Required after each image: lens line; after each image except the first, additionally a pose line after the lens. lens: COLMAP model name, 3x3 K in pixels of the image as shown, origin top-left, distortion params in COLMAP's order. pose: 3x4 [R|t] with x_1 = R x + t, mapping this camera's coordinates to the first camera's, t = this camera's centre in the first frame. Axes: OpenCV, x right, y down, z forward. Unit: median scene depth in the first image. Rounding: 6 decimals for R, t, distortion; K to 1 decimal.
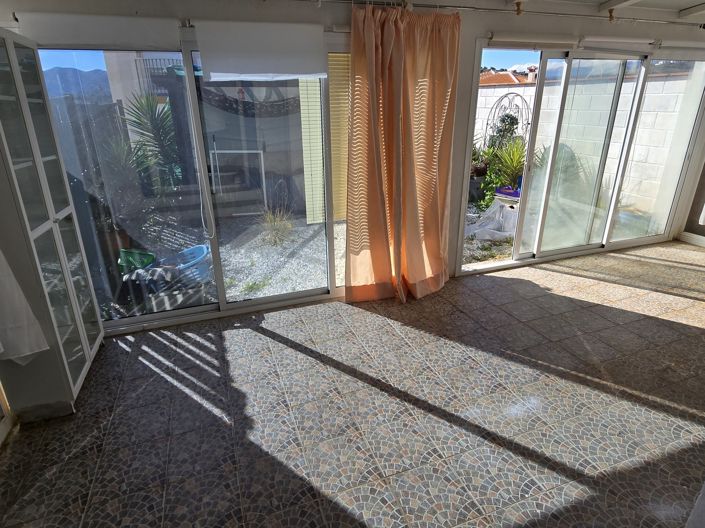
lens RADIAL K [[414.1, 0, 351.6], [0, 414.1, 262.7], [0, 0, 1]] dist [-0.005541, -0.002349]
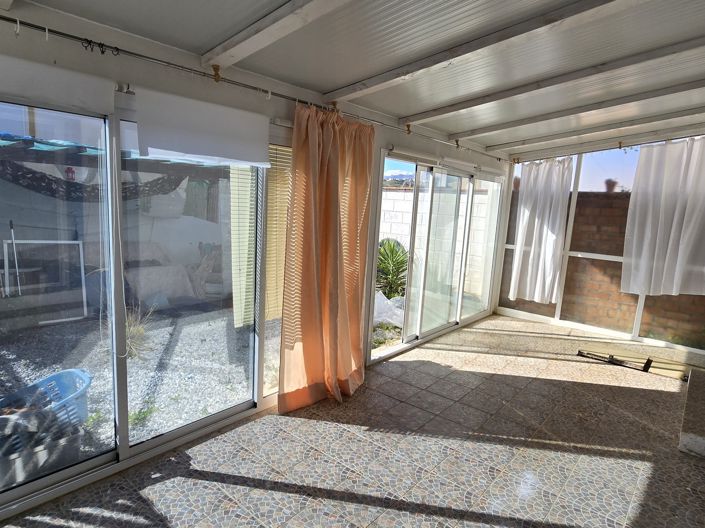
lens RADIAL K [[413.1, 0, 352.1], [0, 413.1, 261.6], [0, 0, 1]] dist [0.003729, -0.001345]
pose [[0.869585, -0.010598, 0.493669, -0.298910], [0.118312, 0.975119, -0.187470, -0.033702], [-0.479399, 0.221429, 0.849203, 0.130892]]
